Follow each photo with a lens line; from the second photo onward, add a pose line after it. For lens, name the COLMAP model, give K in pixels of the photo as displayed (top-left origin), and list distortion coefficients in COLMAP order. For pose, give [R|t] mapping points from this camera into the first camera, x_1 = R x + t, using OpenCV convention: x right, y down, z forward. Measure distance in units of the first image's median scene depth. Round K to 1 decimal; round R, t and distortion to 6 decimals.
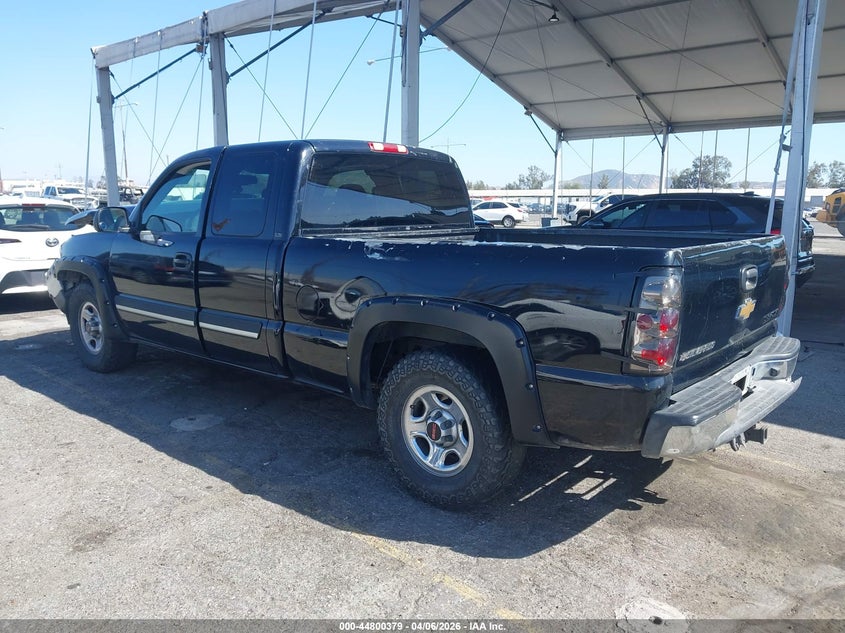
lens RADIAL K [[649.7, 0, 422.5], [0, 649.7, 316.5], [0, 0, 1]] dist [-0.002661, -0.004954]
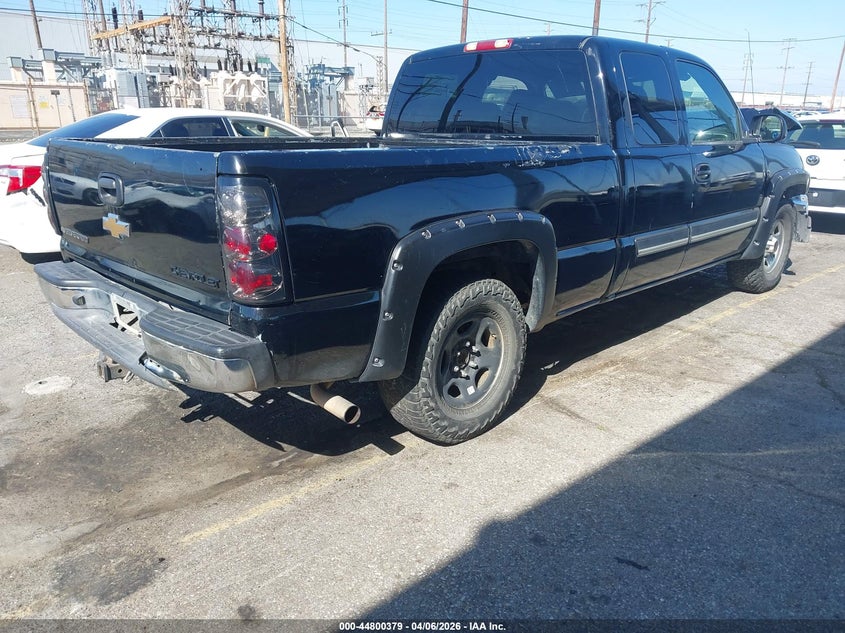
lens RADIAL K [[649.7, 0, 422.5], [0, 649.7, 316.5], [0, 0, 1]] dist [-0.002661, -0.004954]
pose [[-0.065850, 0.280168, -0.957690, 1.137612], [-0.172987, 0.942035, 0.287483, -0.183554], [0.982720, 0.184598, -0.013568, 1.232190]]
